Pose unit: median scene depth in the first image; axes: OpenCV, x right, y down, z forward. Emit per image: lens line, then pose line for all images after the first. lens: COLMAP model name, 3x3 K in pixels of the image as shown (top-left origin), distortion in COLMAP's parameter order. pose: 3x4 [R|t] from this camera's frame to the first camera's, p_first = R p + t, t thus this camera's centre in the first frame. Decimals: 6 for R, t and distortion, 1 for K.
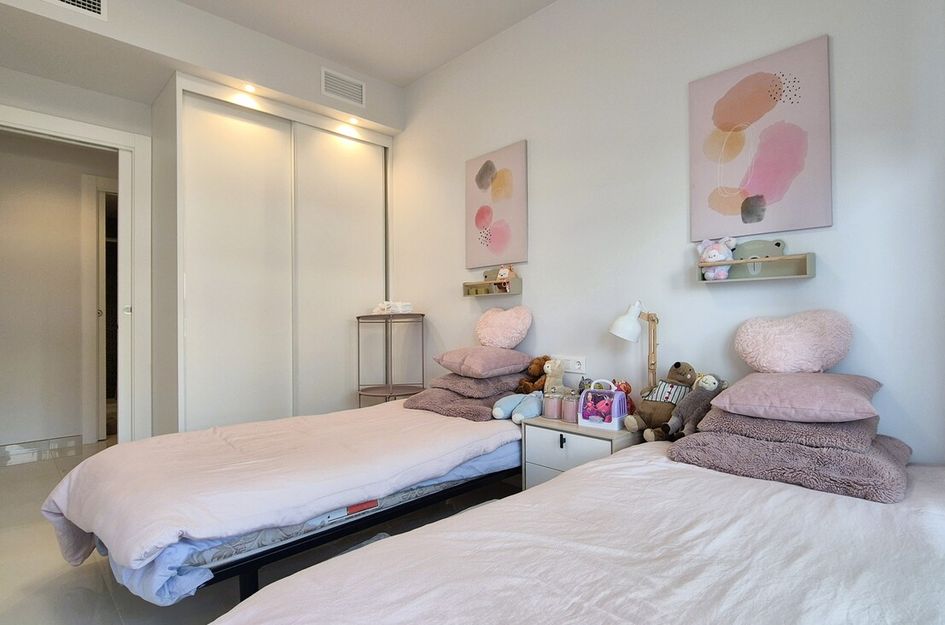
lens RADIAL K [[459.4, 0, 477.9], [0, 459.4, 317.3], [0, 0, 1]] dist [-0.000747, 0.000252]
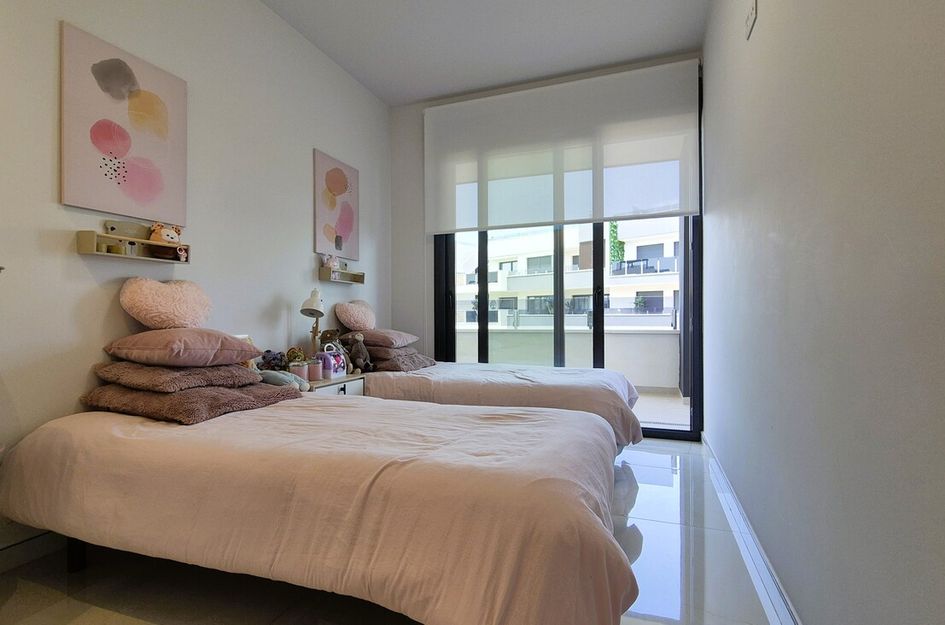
lens RADIAL K [[459.4, 0, 477.9], [0, 459.4, 317.3], [0, 0, 1]] dist [-0.000747, 0.000252]
pose [[-0.412840, 0.006476, 0.910781, -0.869946], [-0.000448, 0.999973, -0.007313, 0.048784], [-0.910804, -0.003427, -0.412826, 0.850319]]
